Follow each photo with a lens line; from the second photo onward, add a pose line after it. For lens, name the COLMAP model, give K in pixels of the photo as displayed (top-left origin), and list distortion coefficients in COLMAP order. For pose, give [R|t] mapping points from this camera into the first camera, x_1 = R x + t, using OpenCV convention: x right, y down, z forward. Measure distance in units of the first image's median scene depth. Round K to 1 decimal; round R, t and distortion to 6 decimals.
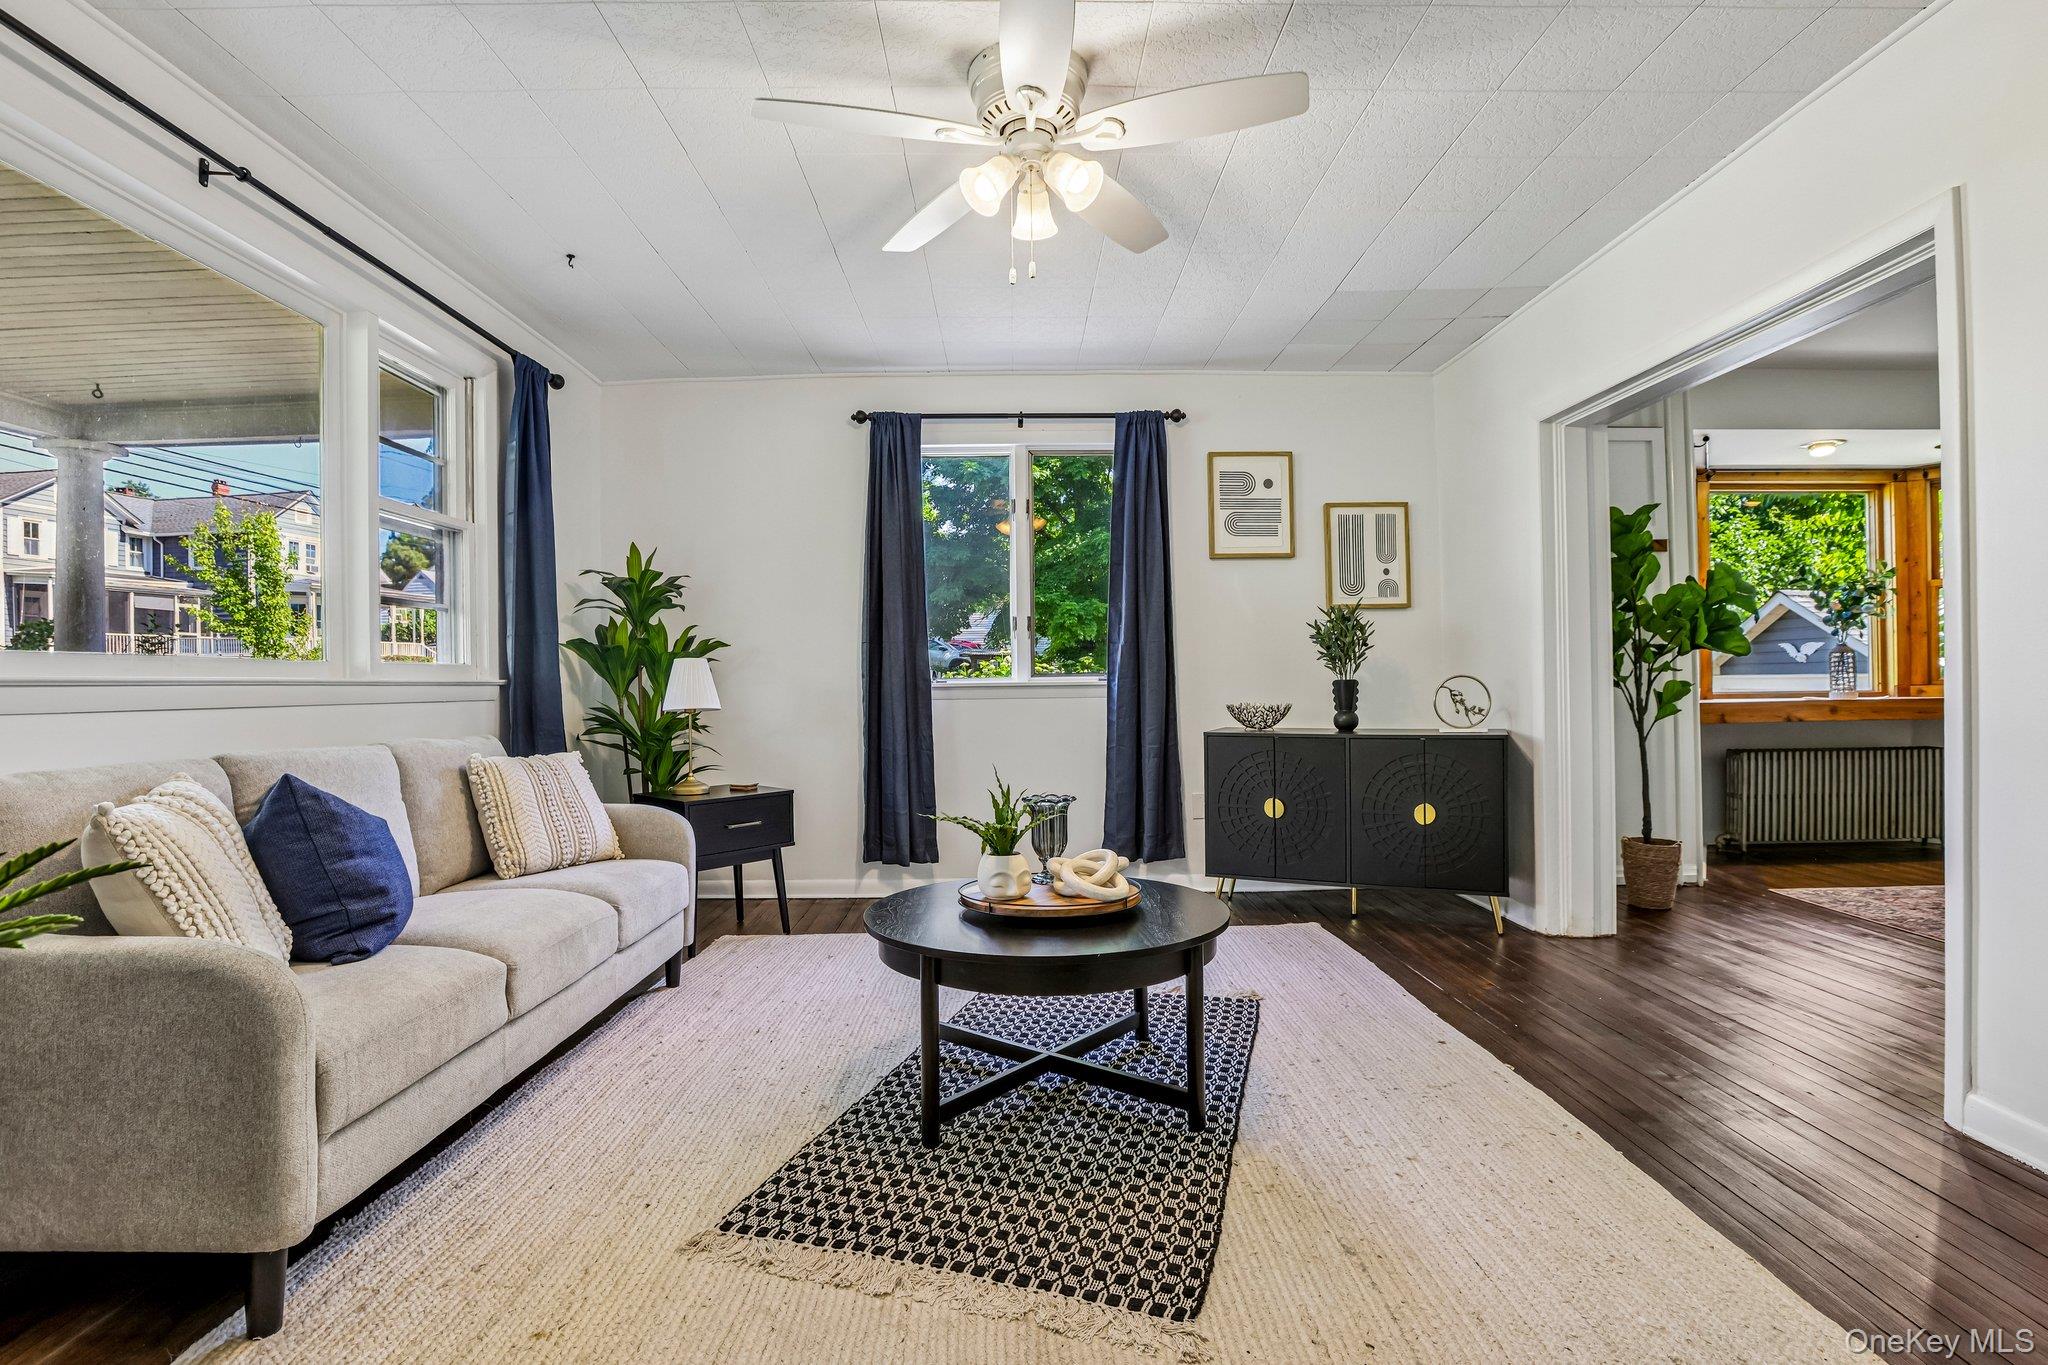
lens RADIAL K [[958.8, 0, 1024.0], [0, 958.8, 682.5], [0, 0, 1]] dist [-0.004406, 0.000200]
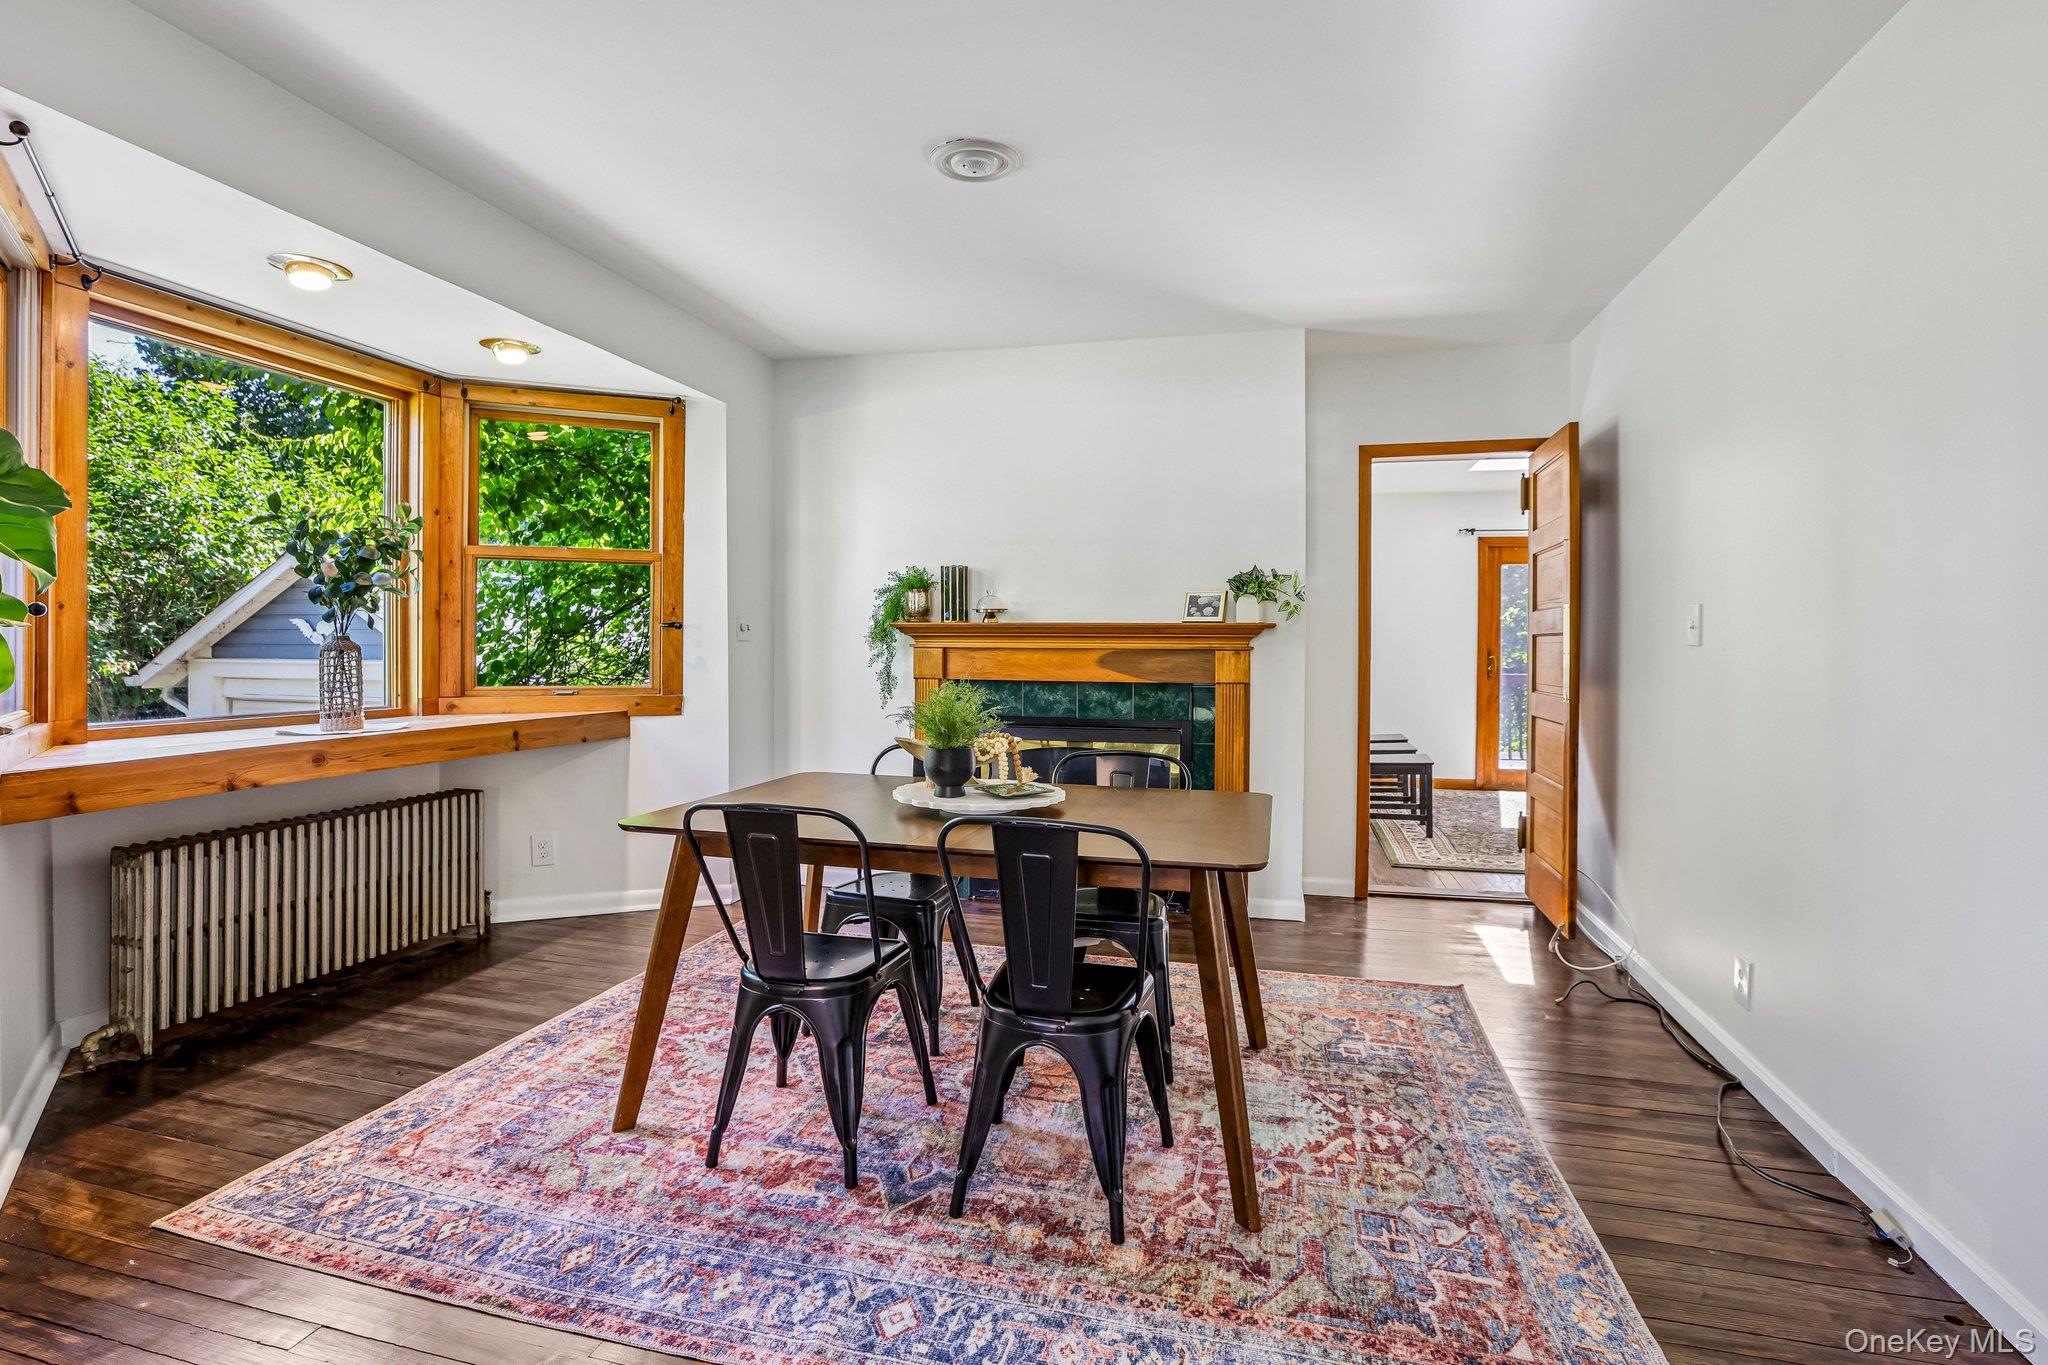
lens RADIAL K [[978.8, 0, 1031.4], [0, 978.8, 638.1], [0, 0, 1]] dist [-0.003776, 0.000603]
pose [[0.272222, 0.020110, 0.962024, 0.388929], [-0.008588, 0.999793, -0.018470, -0.031447], [-0.962196, -0.003234, 0.272339, 0.422874]]
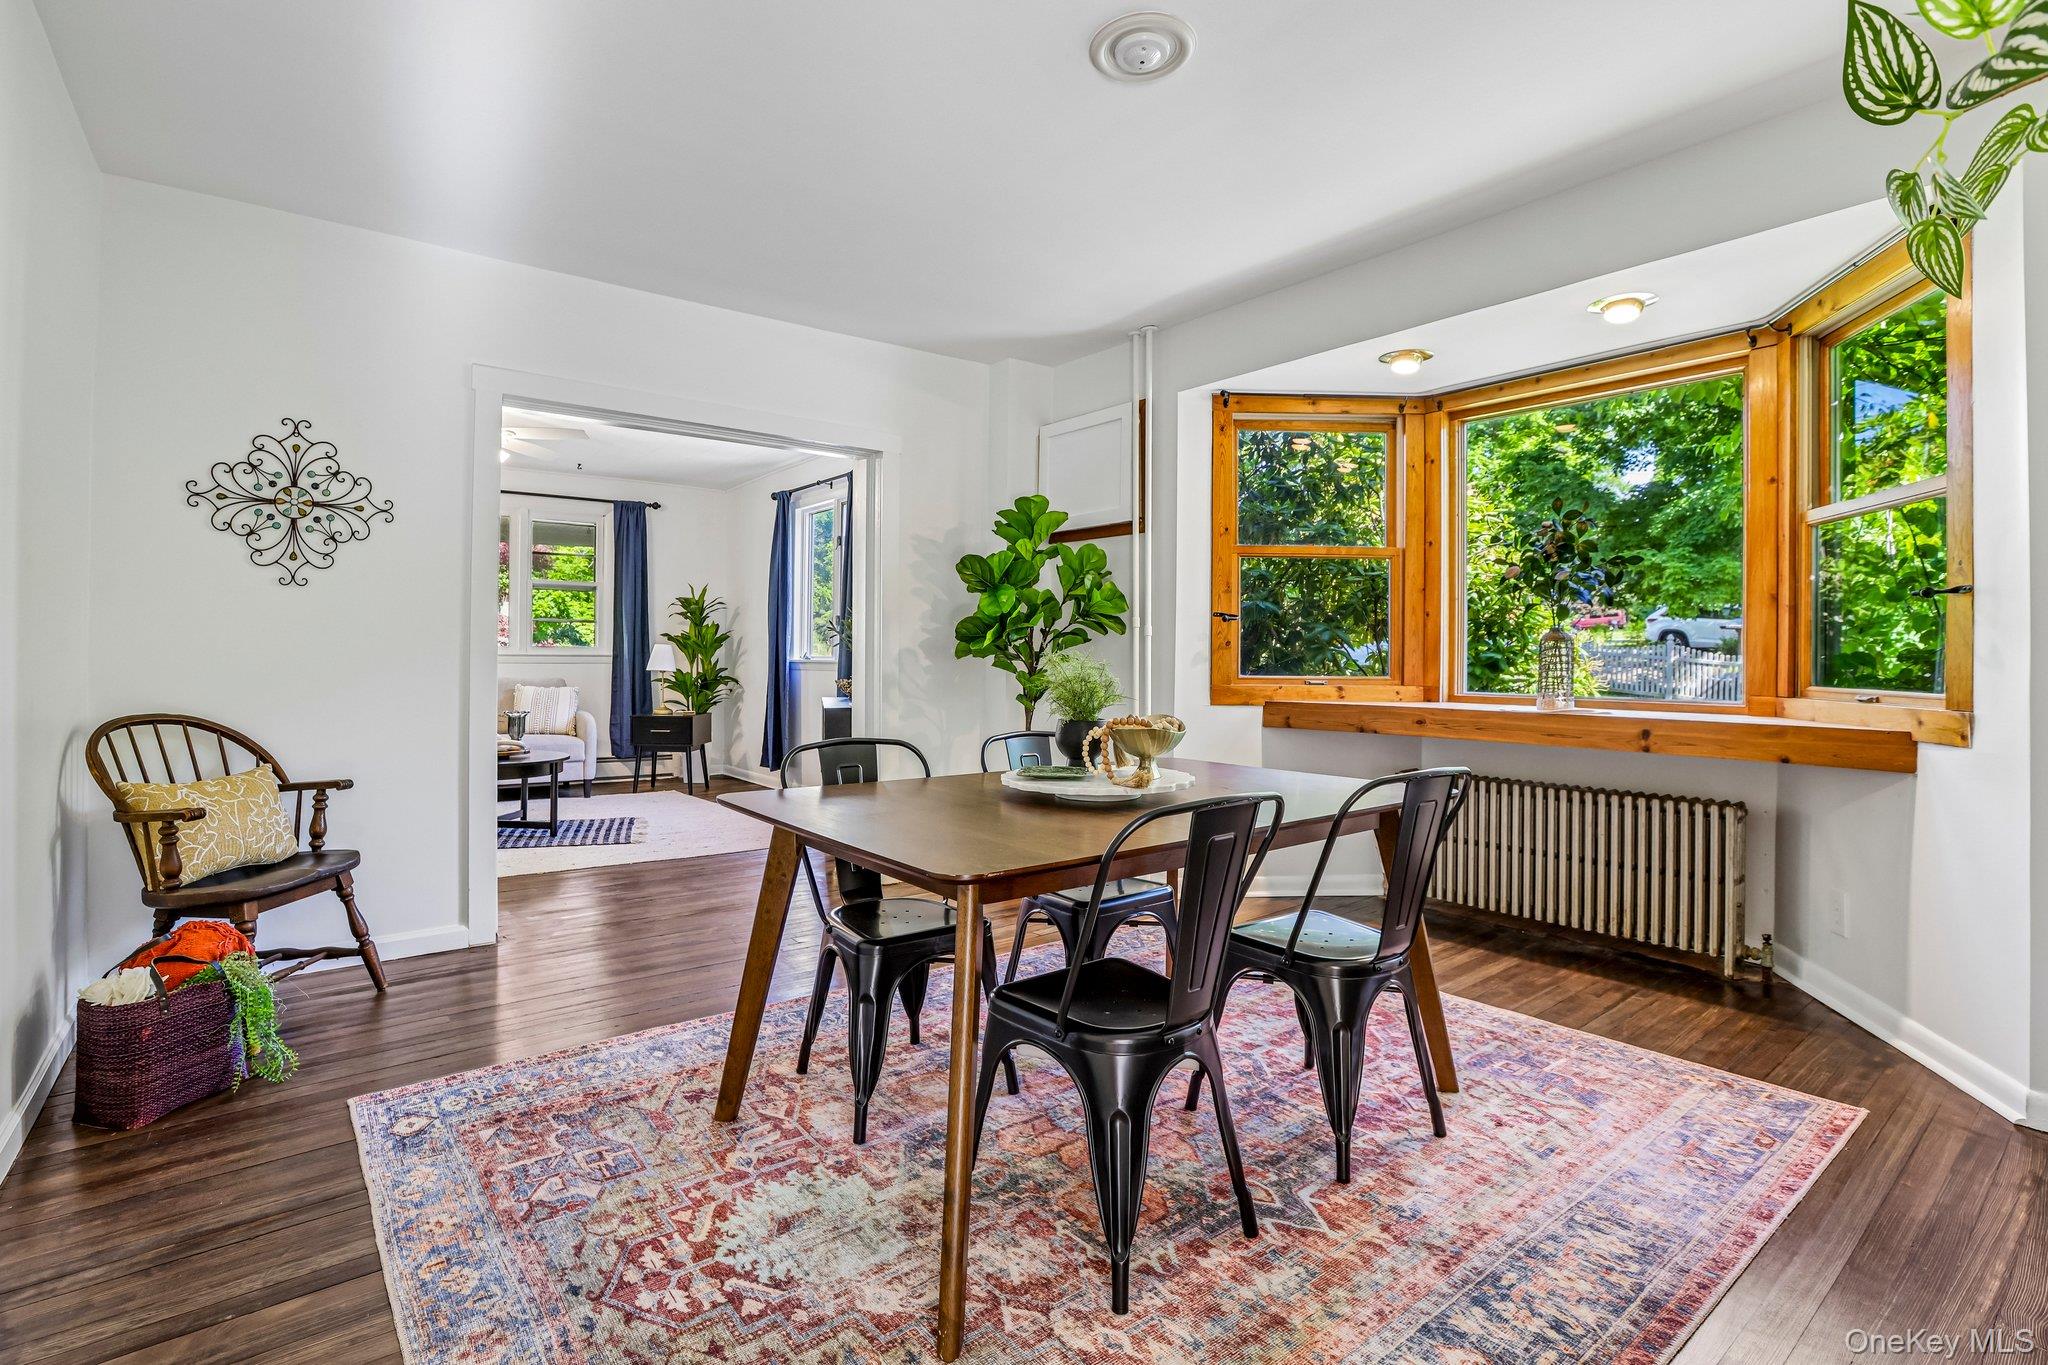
lens RADIAL K [[970.0, 0, 997.5], [0, 970.0, 638.8], [0, 0, 1]] dist [-0.021295, 0.000537]
pose [[0.572464, 0.001555, -0.819928, 1.155631], [-0.019550, 0.999740, -0.011753, -0.017628], [0.819697, 0.022758, 0.572345, 0.302304]]
